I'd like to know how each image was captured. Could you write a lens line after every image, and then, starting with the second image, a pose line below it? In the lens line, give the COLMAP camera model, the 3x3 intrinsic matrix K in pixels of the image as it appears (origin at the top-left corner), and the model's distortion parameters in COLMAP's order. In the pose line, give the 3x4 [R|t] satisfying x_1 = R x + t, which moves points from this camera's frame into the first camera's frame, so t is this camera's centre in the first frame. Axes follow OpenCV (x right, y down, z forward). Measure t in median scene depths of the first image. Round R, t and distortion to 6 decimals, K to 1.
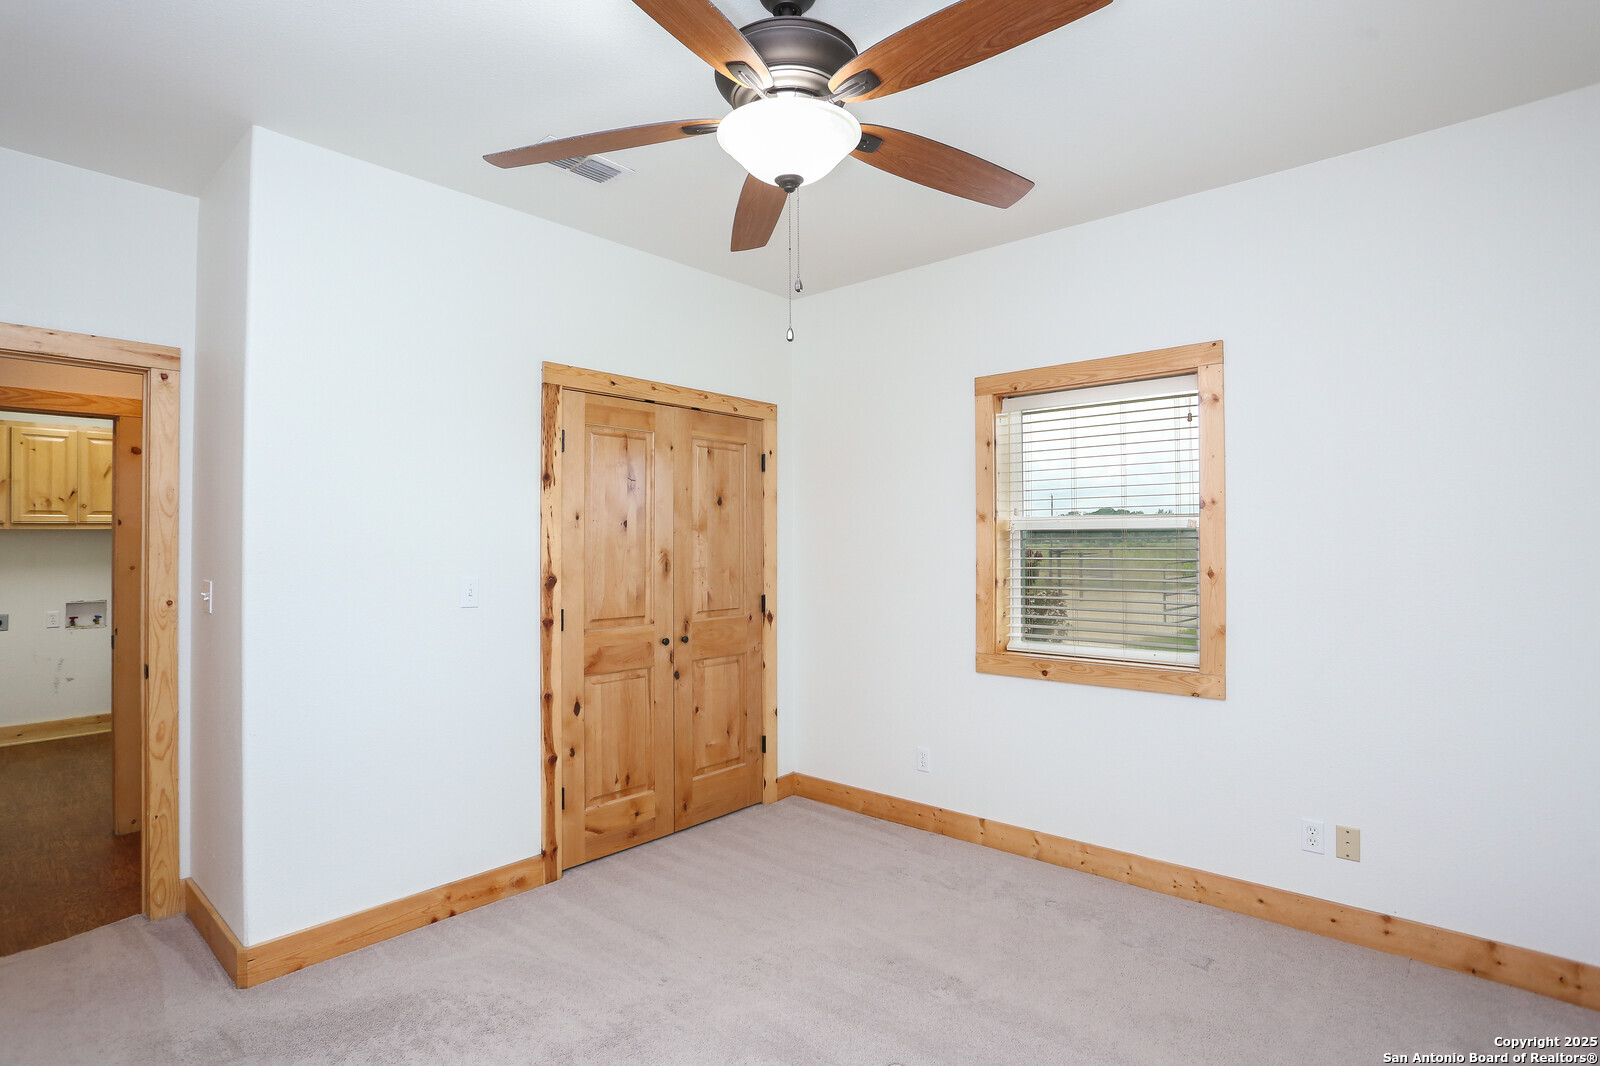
lens RADIAL K [[785.3, 0, 796.6], [0, 785.3, 537.9], [0, 0, 1]] dist [-0.004260, 0.002547]
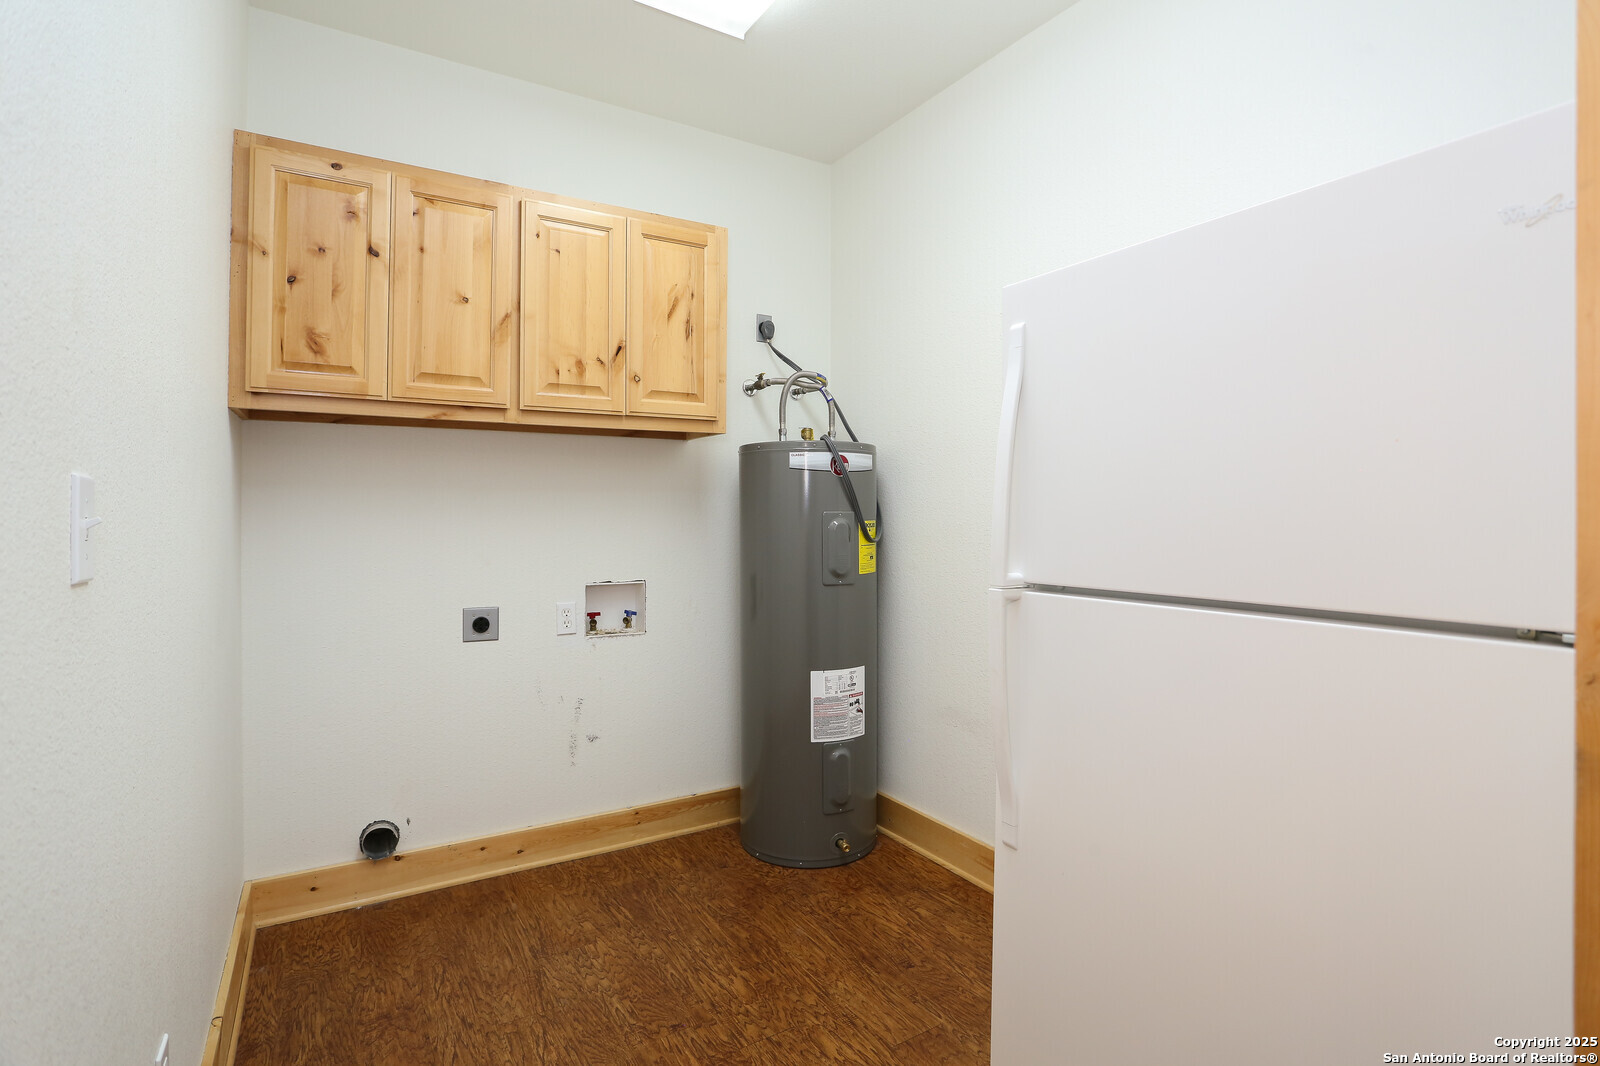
lens RADIAL K [[785.3, 0, 802.7], [0, 785.3, 527.2], [0, 0, 1]] dist [-0.004260, 0.002547]
pose [[0.957992, 0.001696, -0.286789, -0.688589], [-0.001968, 0.999998, -0.000658, 0.048644], [0.286788, 0.001195, 0.957993, 0.587768]]
